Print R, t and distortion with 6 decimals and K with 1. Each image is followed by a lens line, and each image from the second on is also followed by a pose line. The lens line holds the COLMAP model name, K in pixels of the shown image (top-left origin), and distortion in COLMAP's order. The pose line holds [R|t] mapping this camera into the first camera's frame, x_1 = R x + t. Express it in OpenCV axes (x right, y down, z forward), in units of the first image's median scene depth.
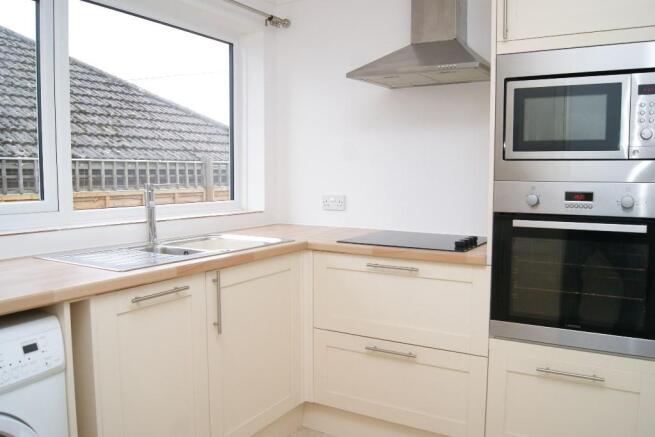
lens RADIAL K [[542.5, 0, 327.5], [0, 542.5, 218.5], [0, 0, 1]] dist [-0.070388, 0.000151]
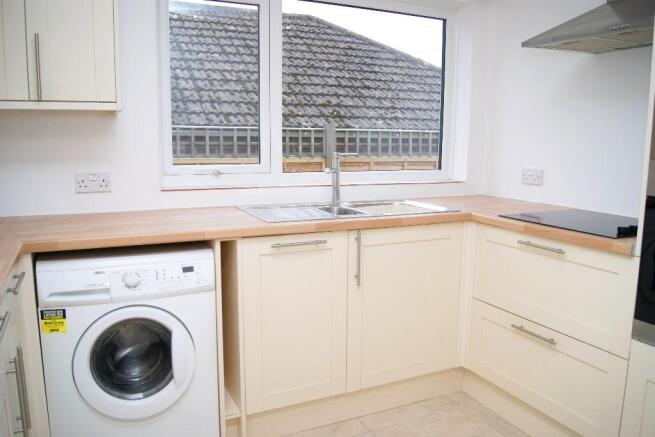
lens RADIAL K [[526.2, 0, 327.5], [0, 526.2, 218.5], [0, 0, 1]] dist [-0.065224, 0.002276]
pose [[0.830430, 0.088599, -0.550033, 0.166509], [-0.053858, 0.995416, 0.079028, -0.006377], [0.554514, -0.036004, 0.831395, 0.017583]]
